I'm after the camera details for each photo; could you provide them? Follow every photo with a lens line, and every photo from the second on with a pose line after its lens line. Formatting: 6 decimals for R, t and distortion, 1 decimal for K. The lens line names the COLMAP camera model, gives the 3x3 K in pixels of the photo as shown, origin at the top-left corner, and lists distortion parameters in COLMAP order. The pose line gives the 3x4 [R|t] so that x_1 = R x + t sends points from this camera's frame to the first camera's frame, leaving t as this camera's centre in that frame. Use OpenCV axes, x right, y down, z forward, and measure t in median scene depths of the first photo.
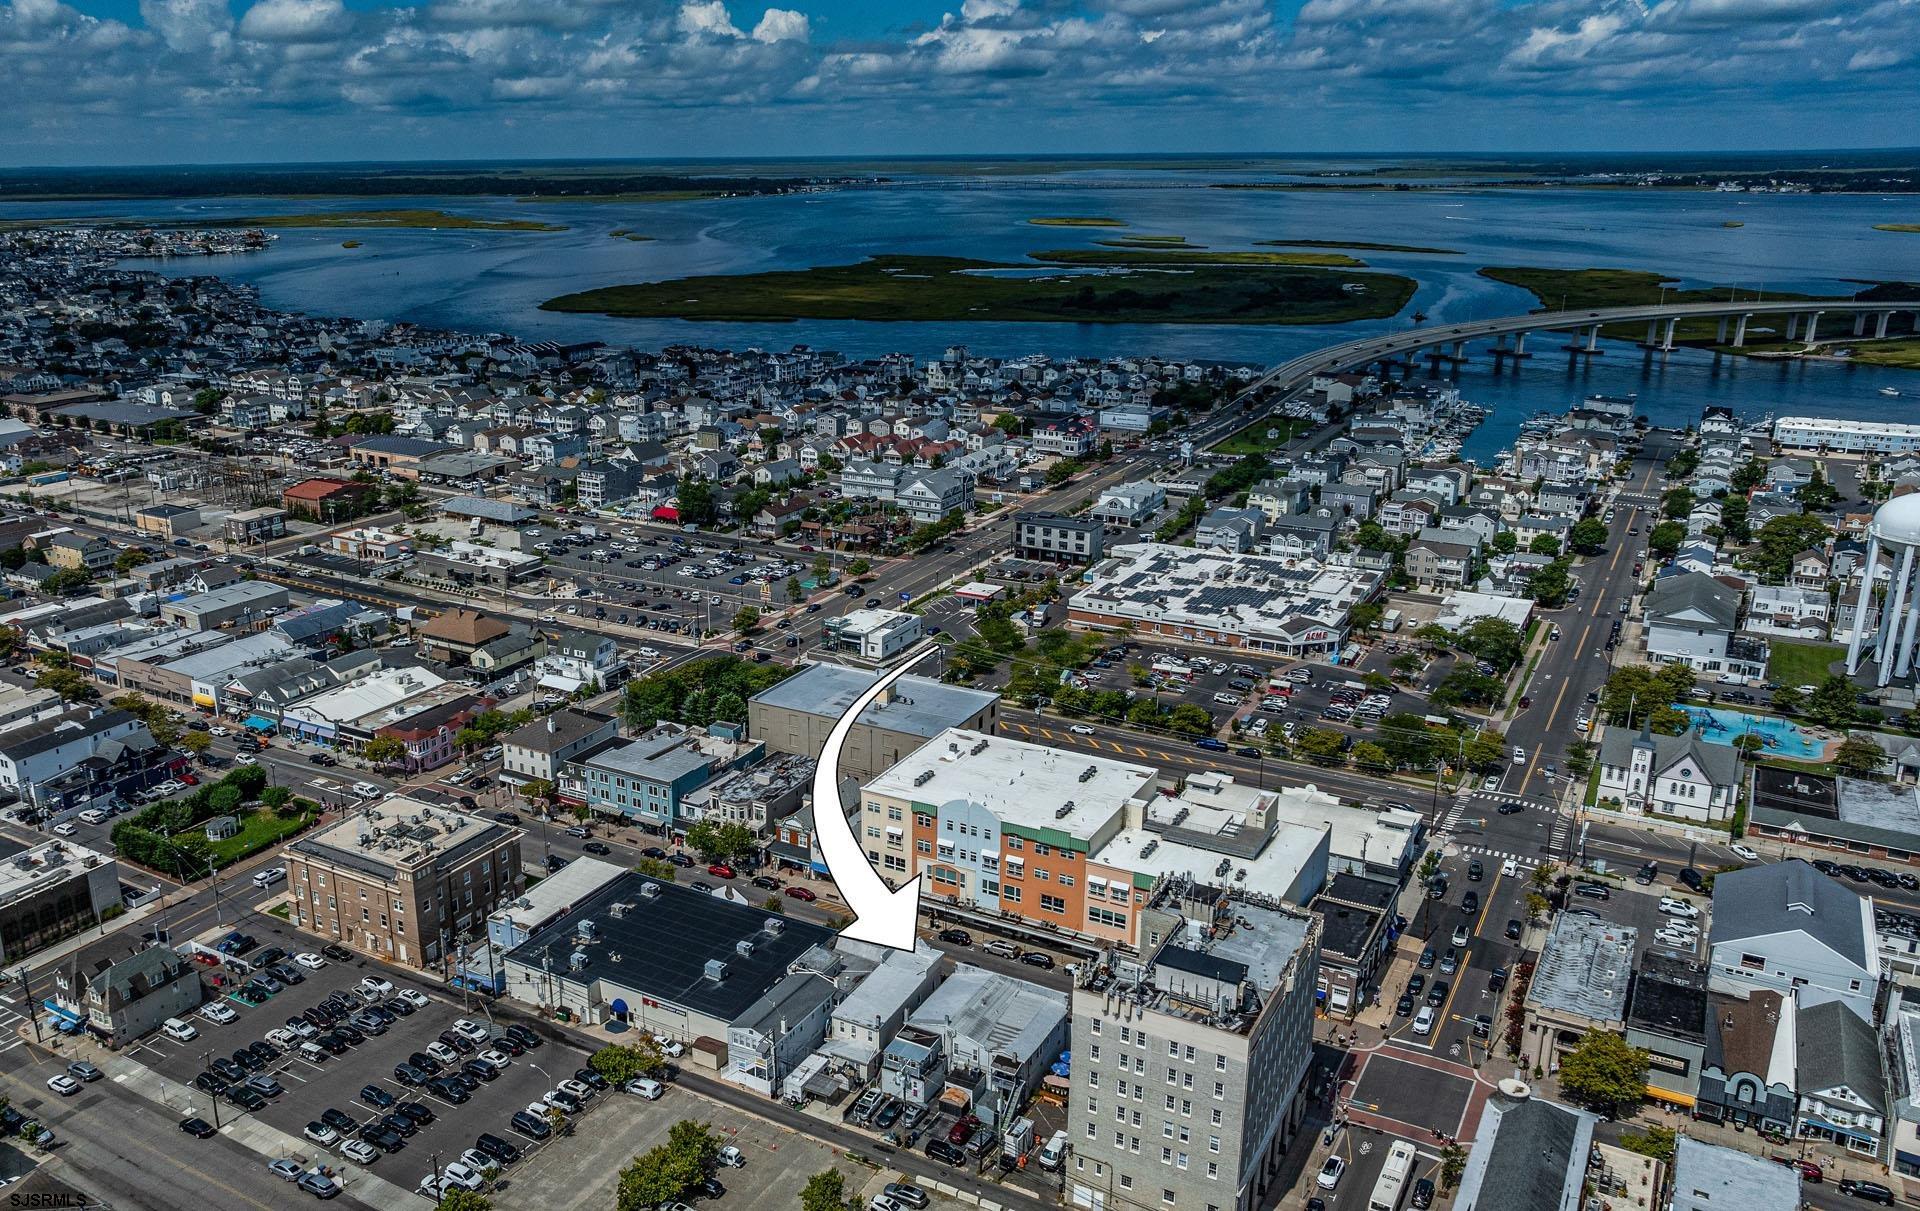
lens RADIAL K [[1511.9, 0, 848.8], [0, 1511.9, 611.3], [0, 0, 1]] dist [-0.013739, -0.001072]
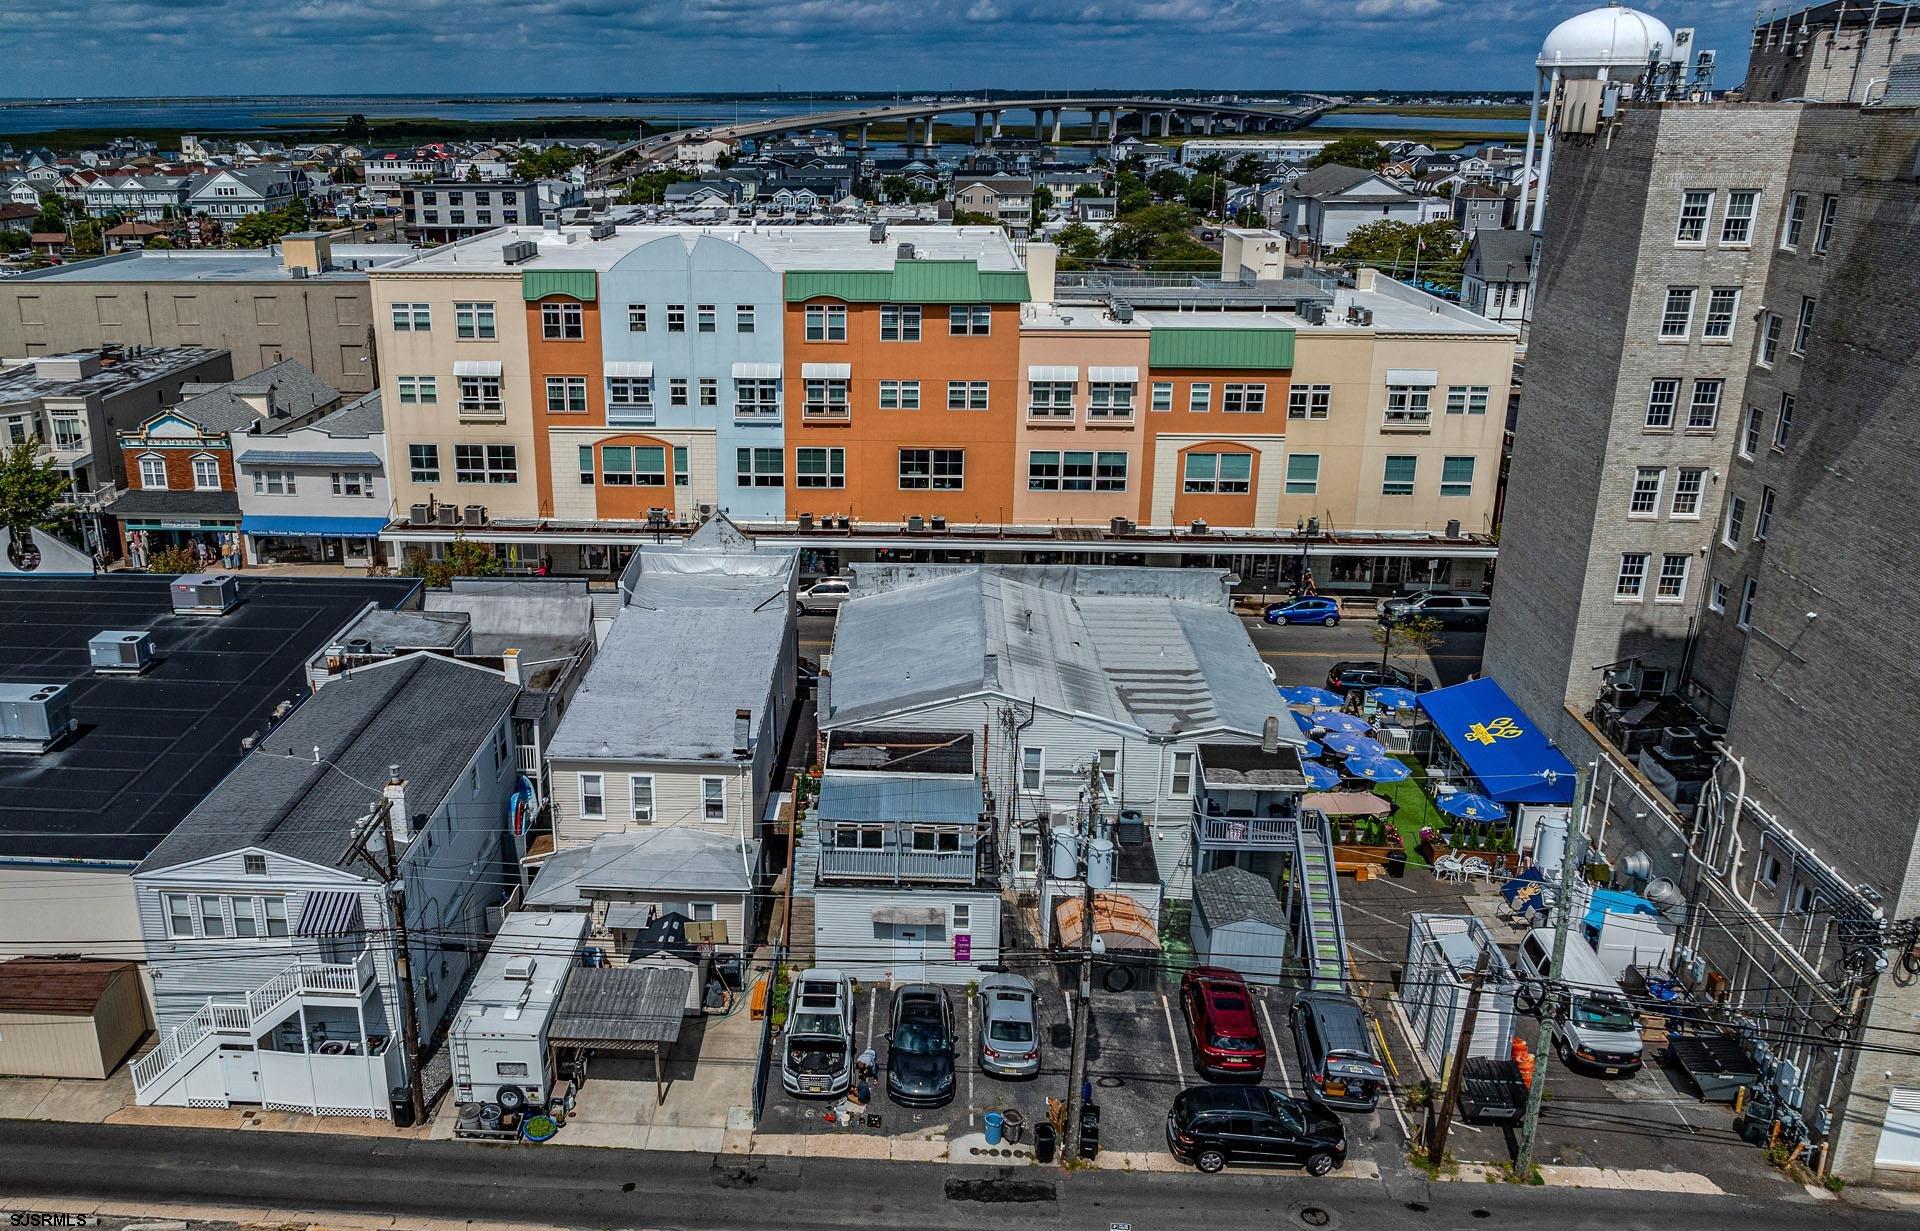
lens RADIAL K [[1539.0, 0, 827.7], [0, 1539.0, 614.6], [0, 0, 1]] dist [-0.017332, -0.003201]
pose [[0.890661, -0.139952, 0.432592, -0.051089], [0.127769, 0.990149, 0.057270, 0.149286], [-0.436346, 0.004263, 0.899769, 0.471914]]
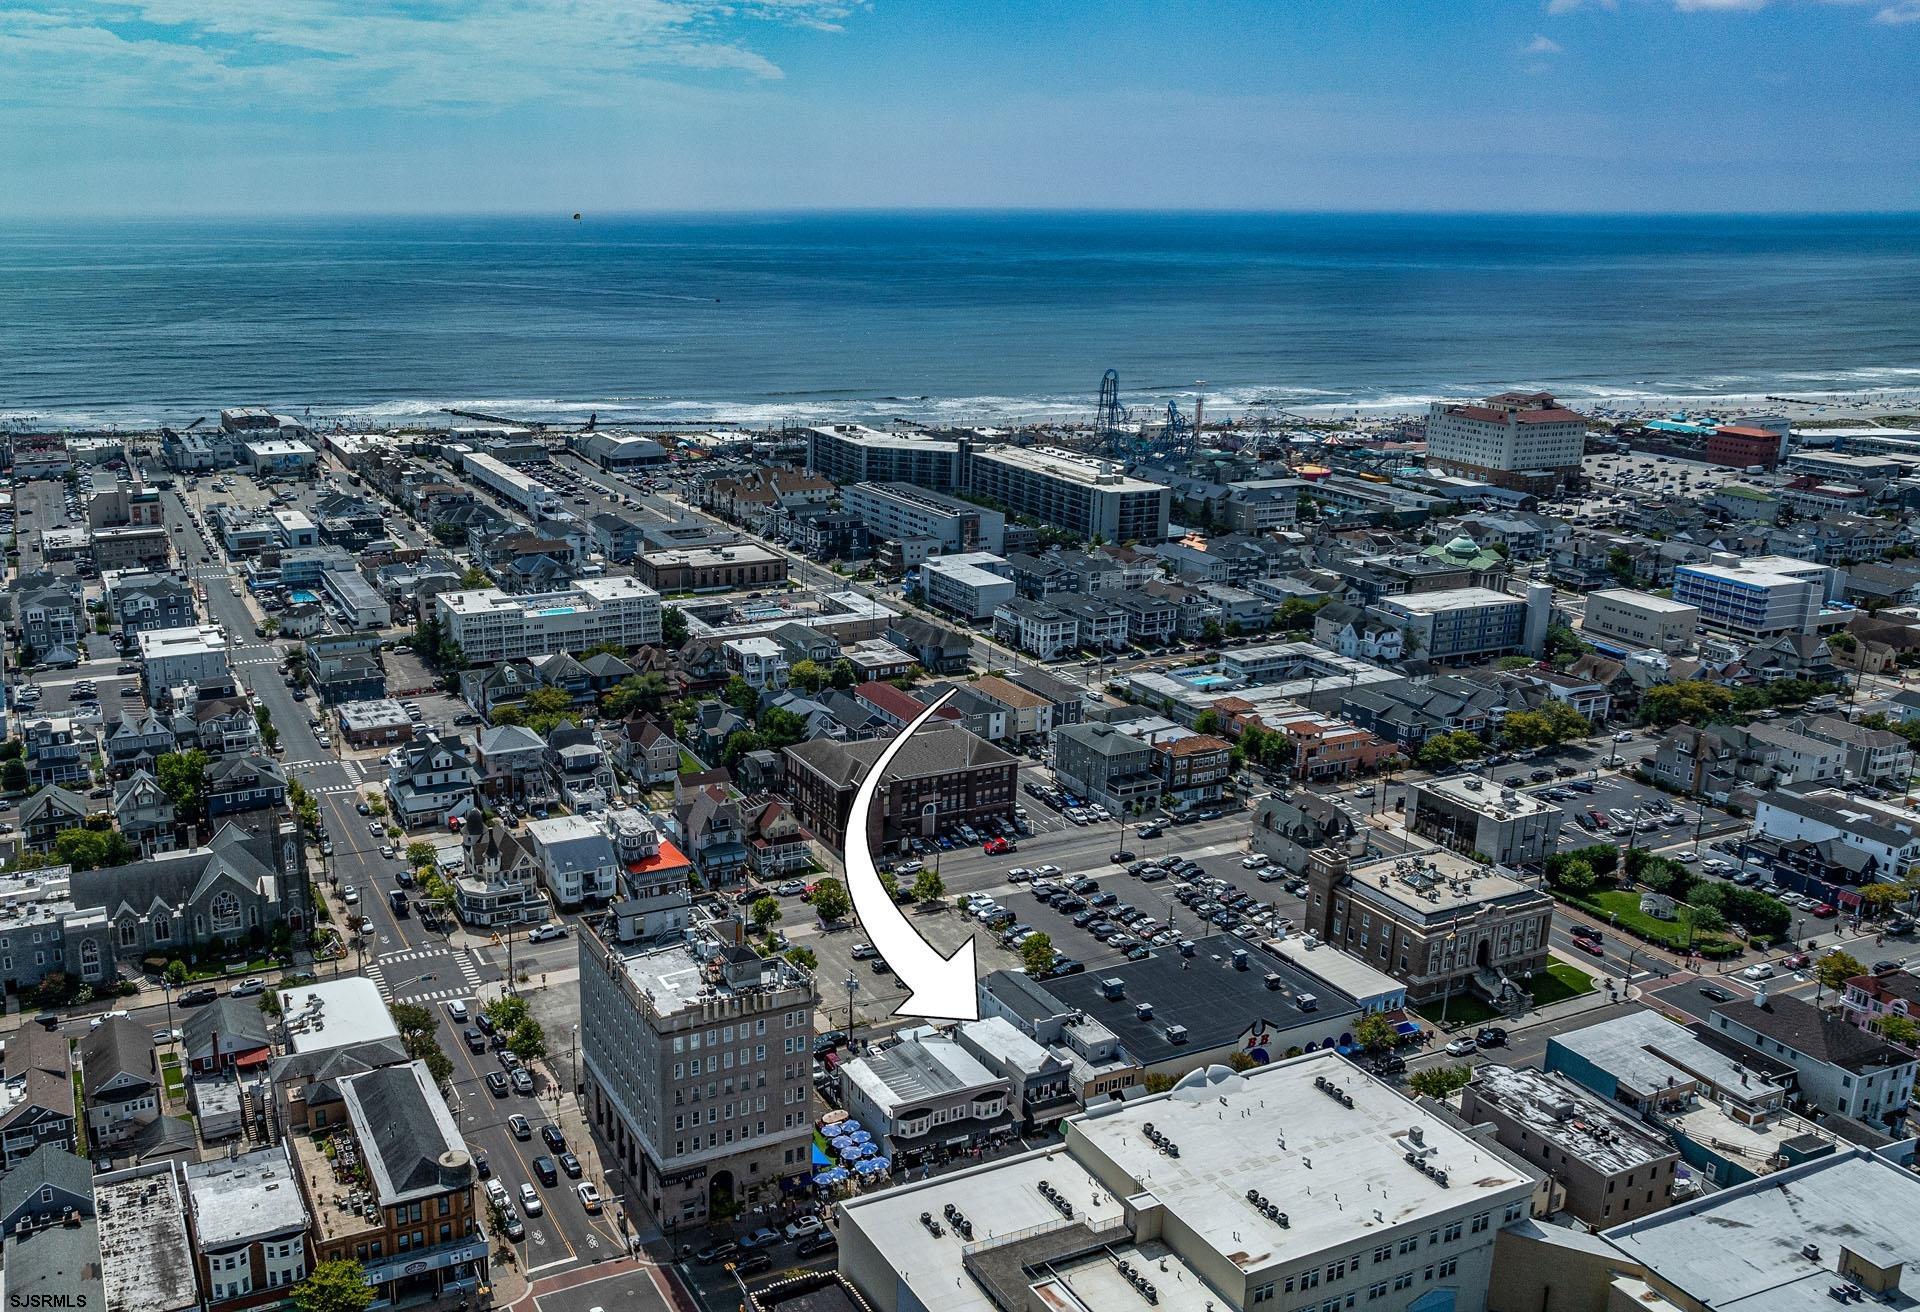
lens RADIAL K [[1640.3, 0, 755.8], [0, 1640.3, 656.1], [0, 0, 1]] dist [-0.008975, -0.014197]
pose [[-0.579233, 0.228198, -0.782569, 0.603214], [-0.233861, 0.873142, 0.427706, -0.264942], [0.780896, 0.430754, -0.452386, 0.821405]]
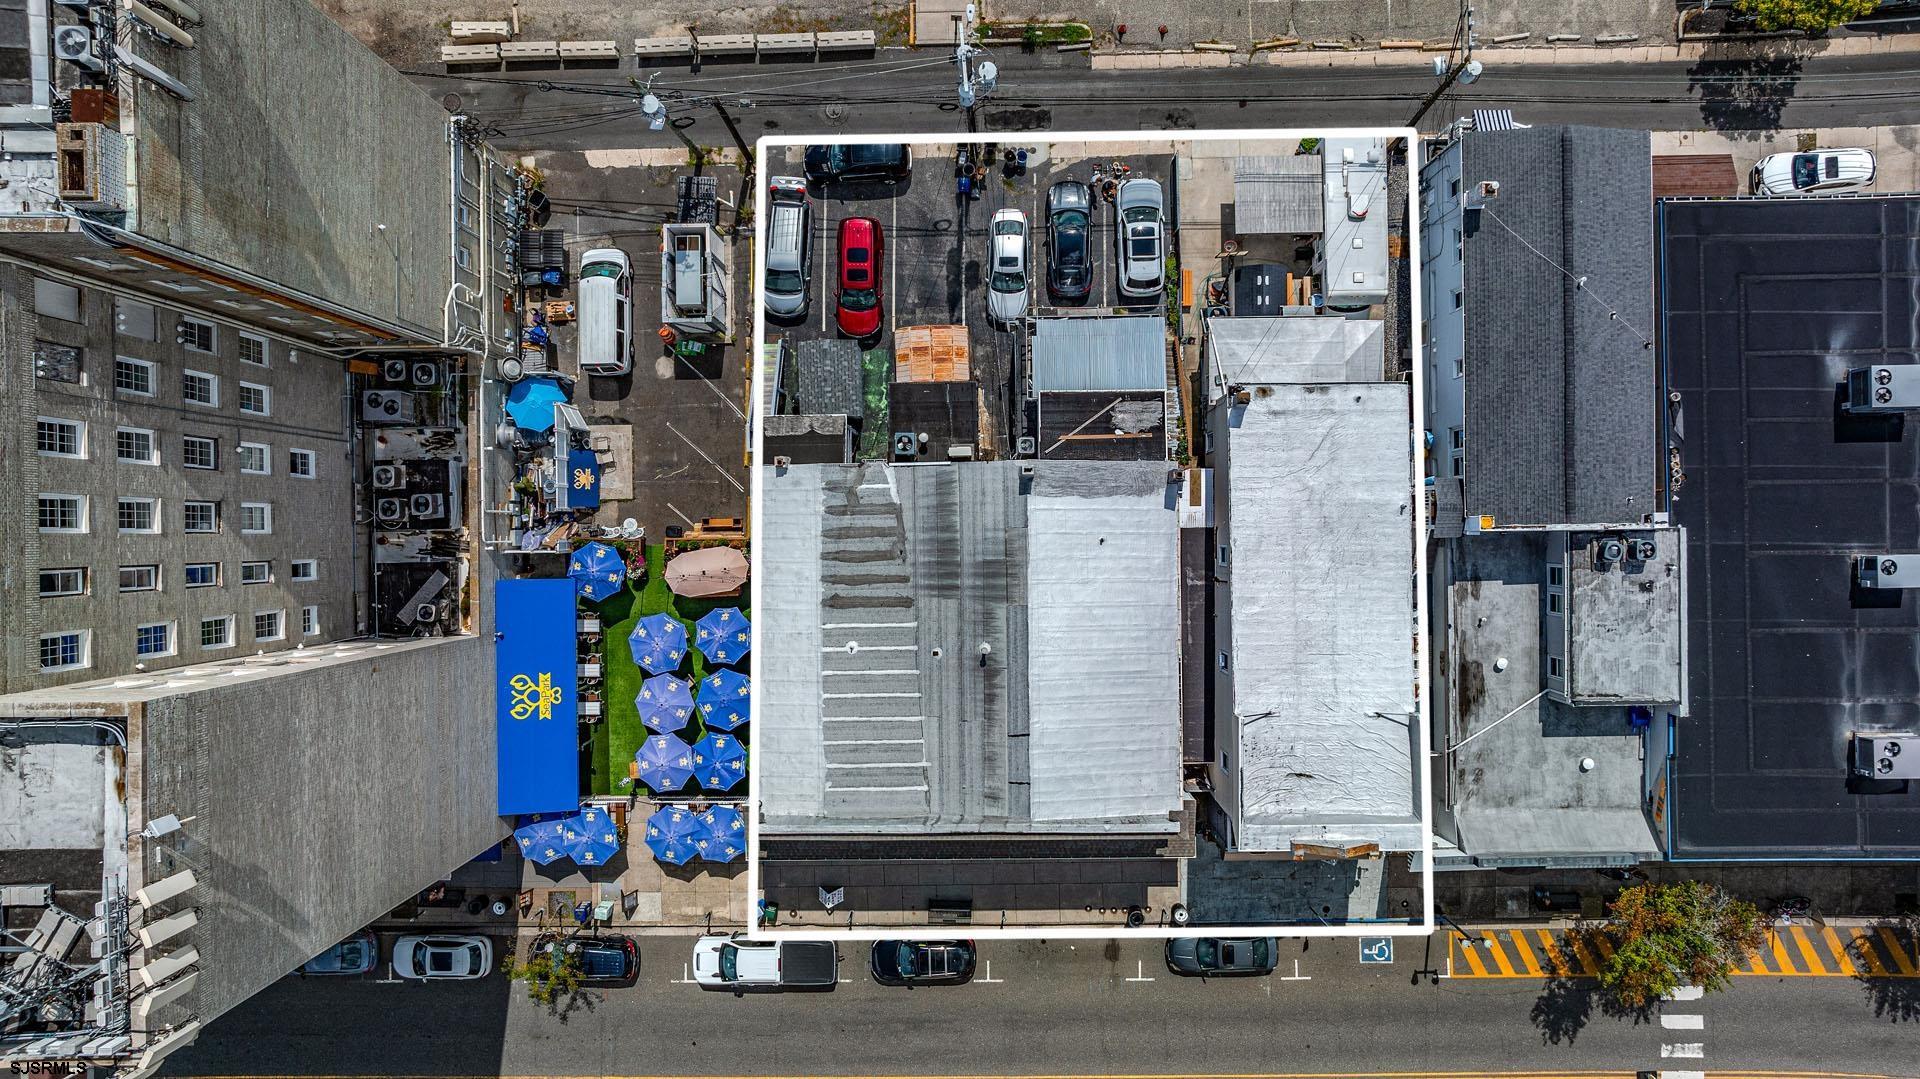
lens RADIAL K [[1348.9, 0, 960.0], [0, 1348.9, 539.5], [0, 0, 1]] dist [-0.016431, -0.001939]
pose [[-0.854622, 0.518592, 0.026148, 0.048806], [-0.132124, -0.265882, 0.954908, 0.005876], [0.502160, 0.812631, 0.295747, 0.576472]]
